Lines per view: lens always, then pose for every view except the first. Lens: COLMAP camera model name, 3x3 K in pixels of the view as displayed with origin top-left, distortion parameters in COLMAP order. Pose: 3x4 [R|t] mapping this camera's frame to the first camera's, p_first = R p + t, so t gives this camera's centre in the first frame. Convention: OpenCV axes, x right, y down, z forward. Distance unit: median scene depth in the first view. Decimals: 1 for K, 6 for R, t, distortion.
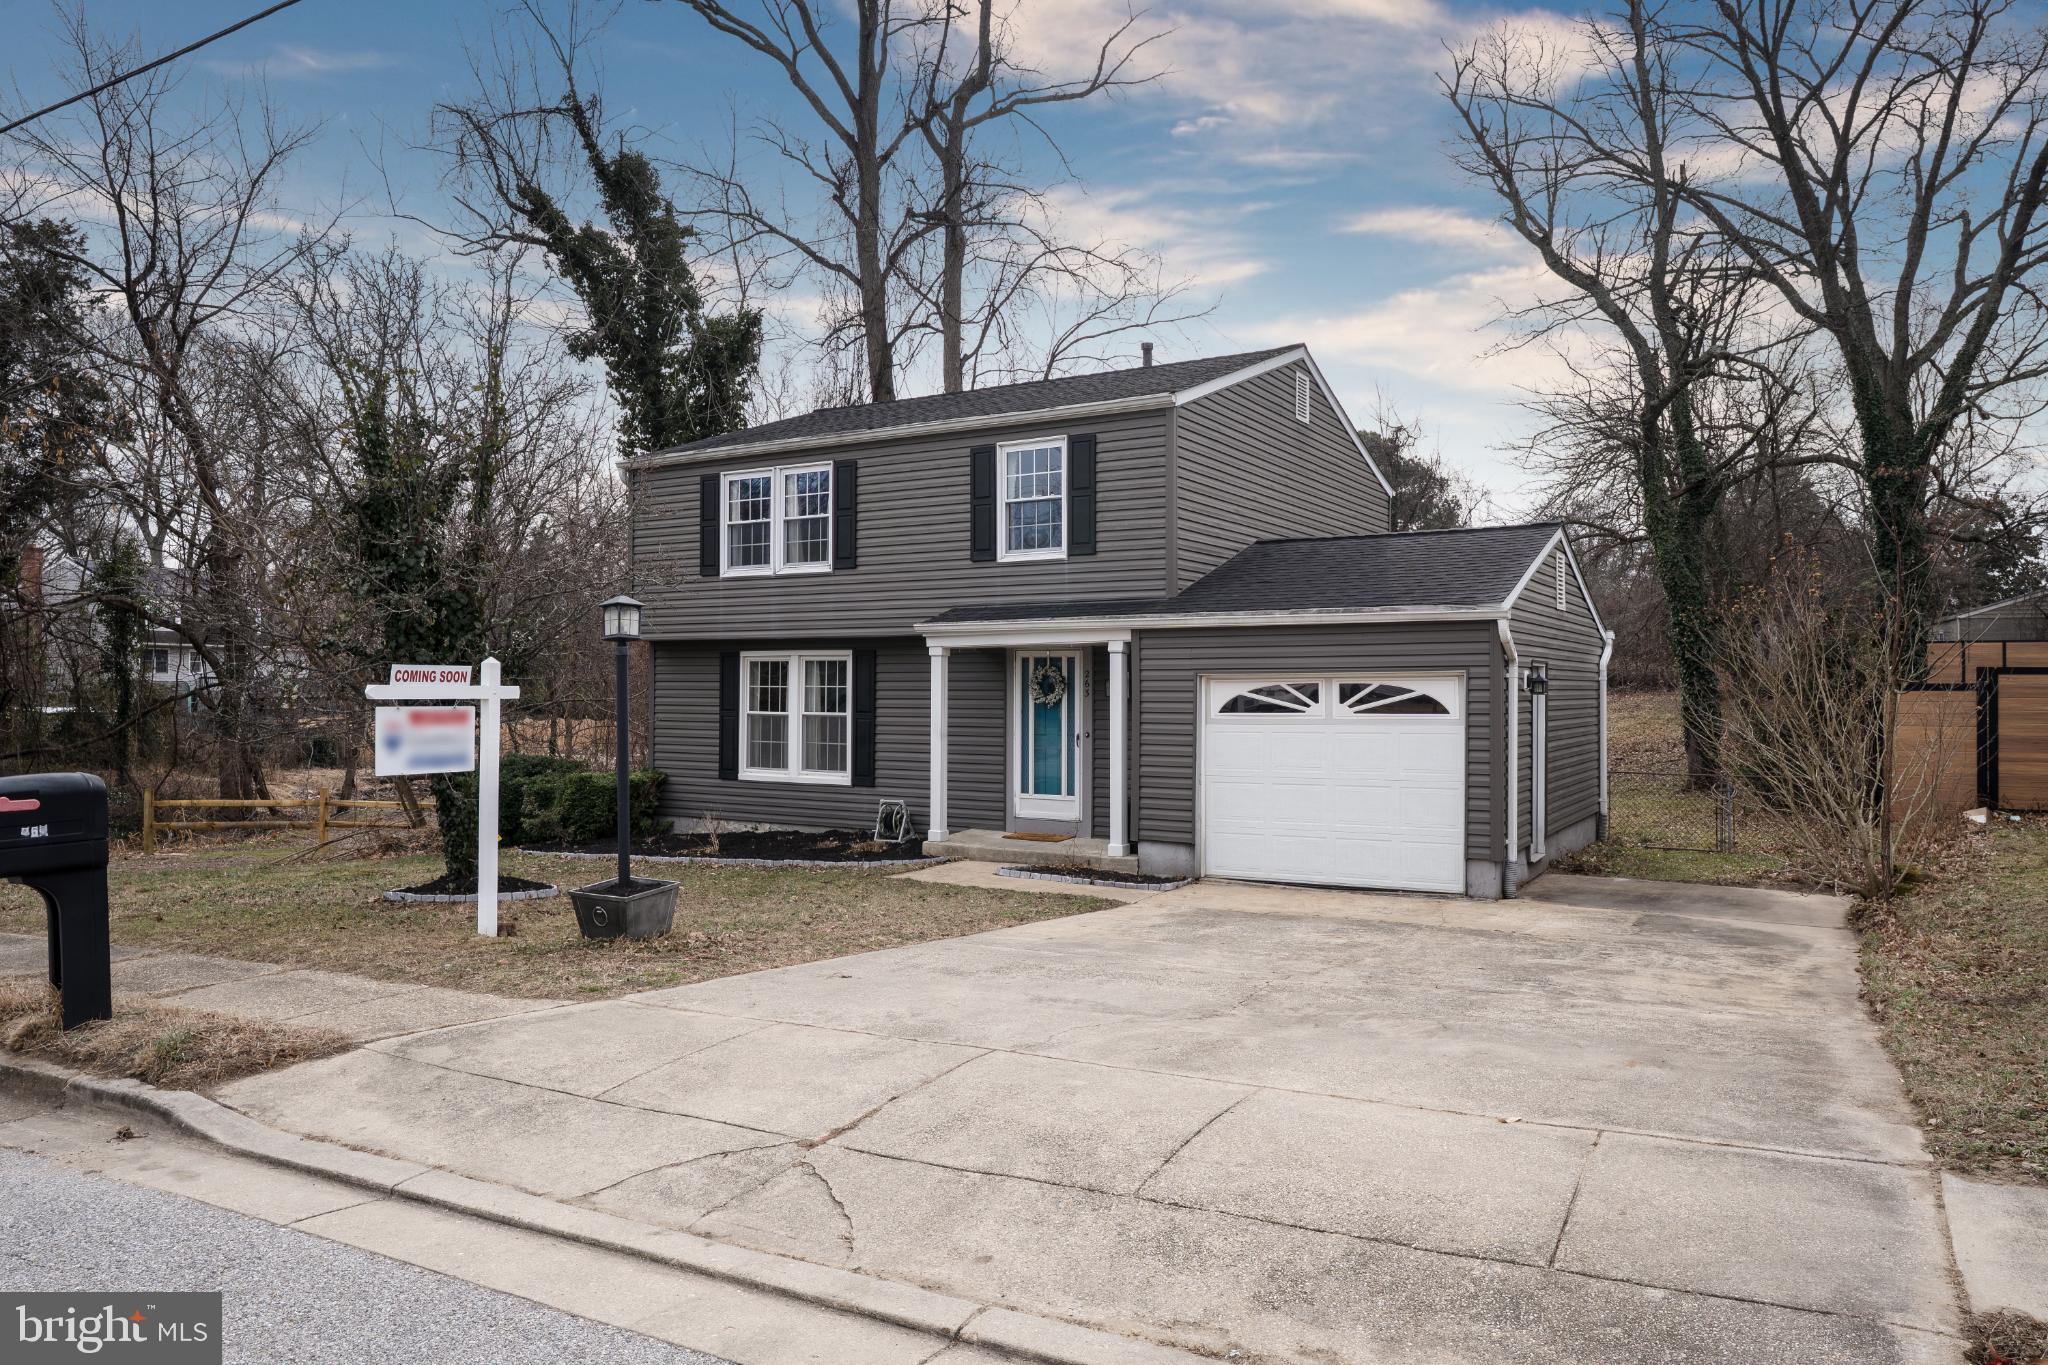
lens RADIAL K [[1395.7, 0, 1029.5], [0, 1395.7, 687.7], [0, 0, 1]] dist [0.004902, 0.001814]
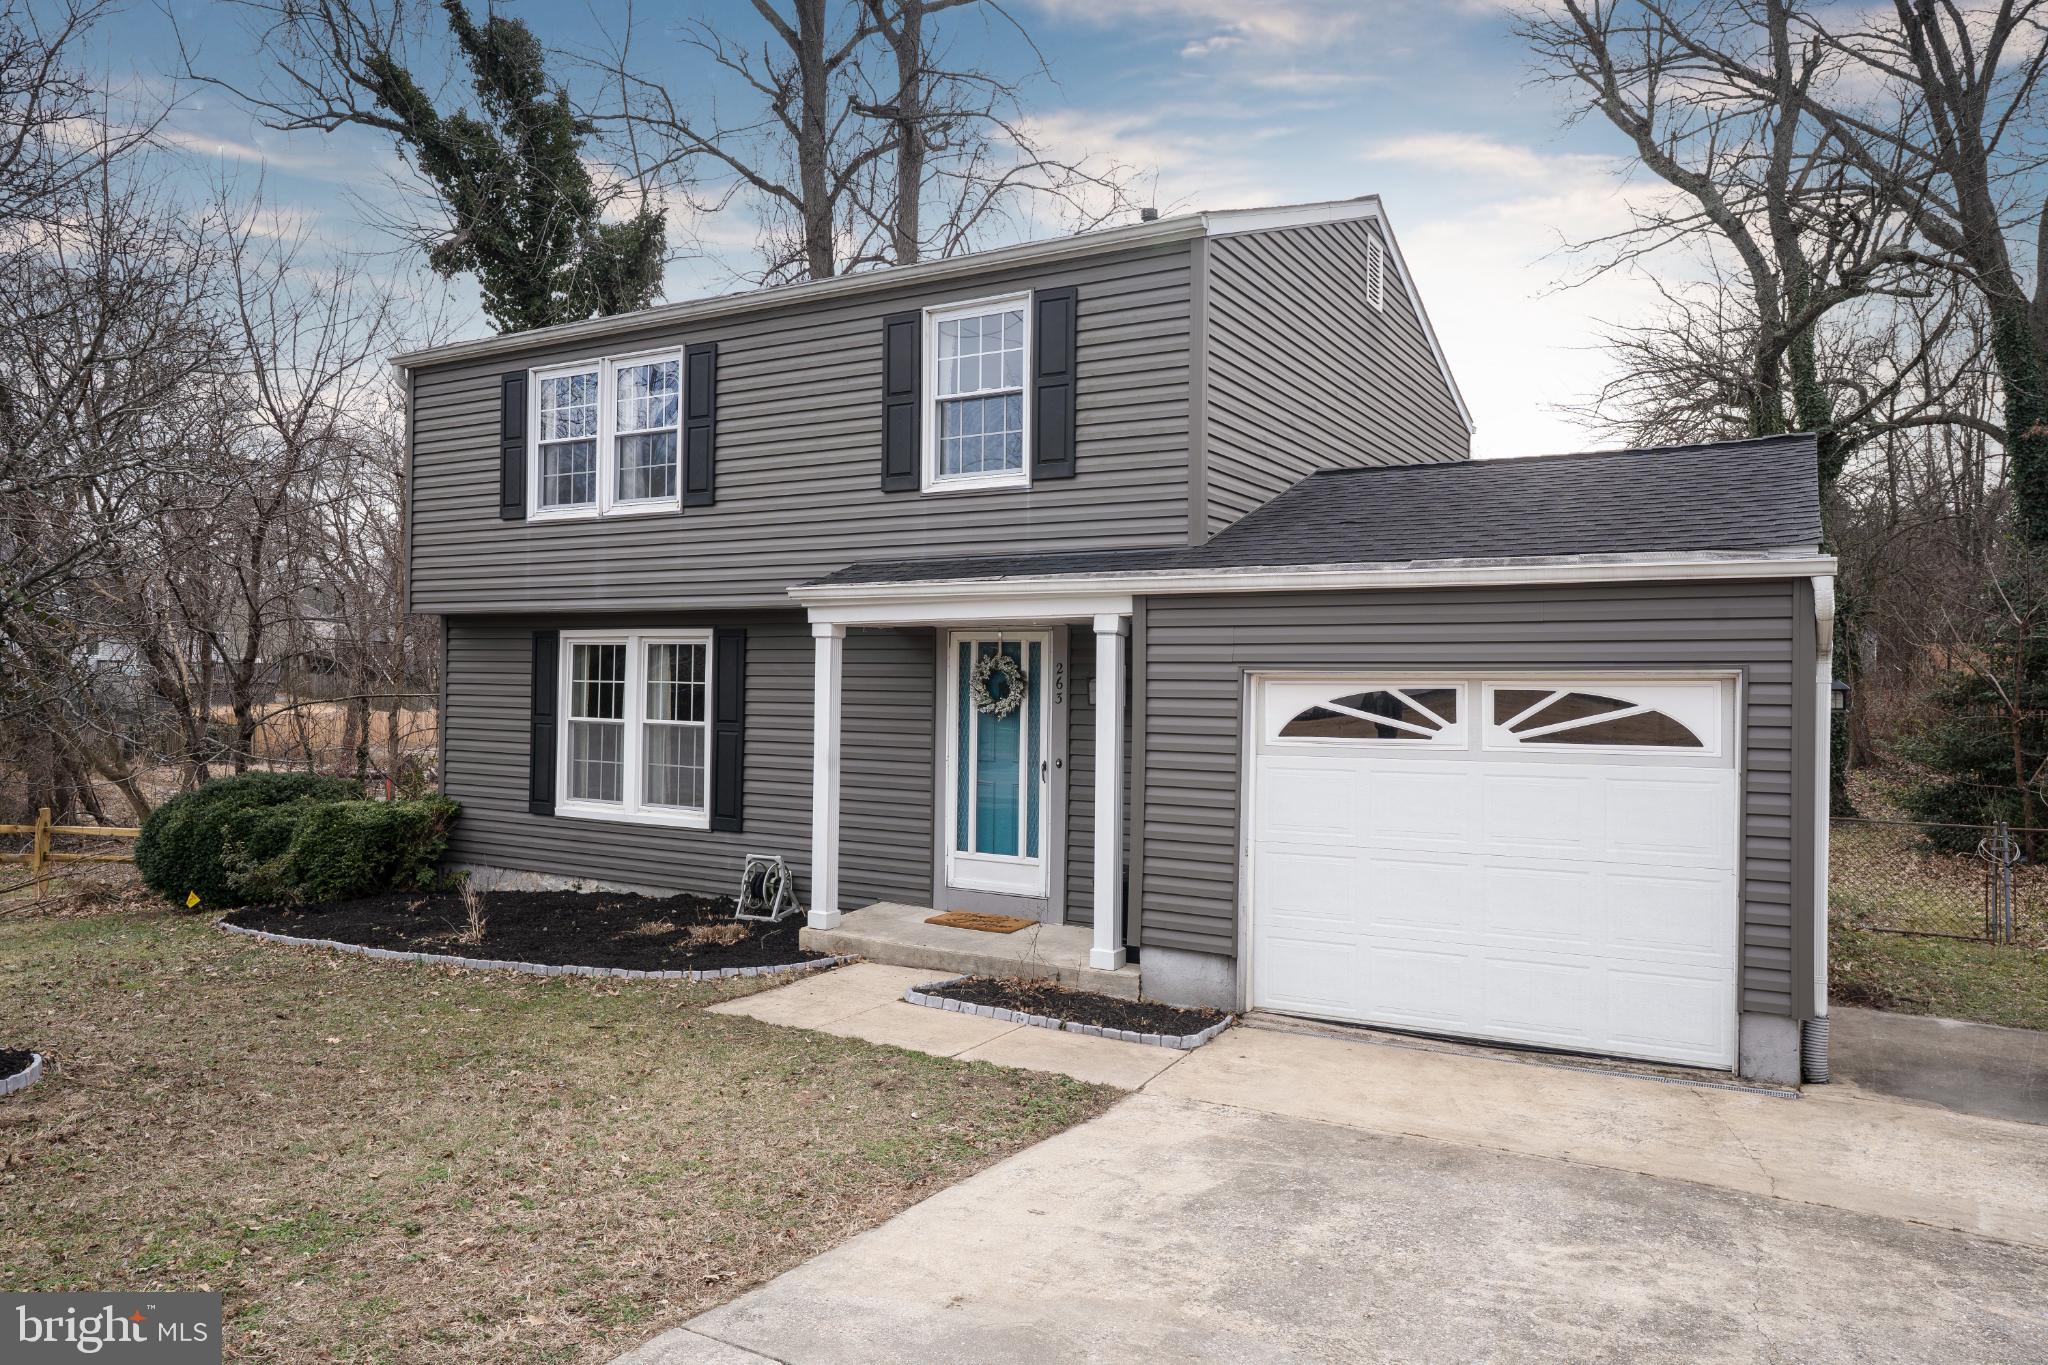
lens RADIAL K [[1395.7, 0, 1017.6], [0, 1395.7, 675.6], [0, 0, 1]] dist [0.004902, 0.001814]
pose [[0.999925, 0.010294, 0.006618, 0.015738], [-0.010272, 0.999941, -0.003417, -0.003558], [-0.006653, 0.003349, 0.999972, 0.318657]]
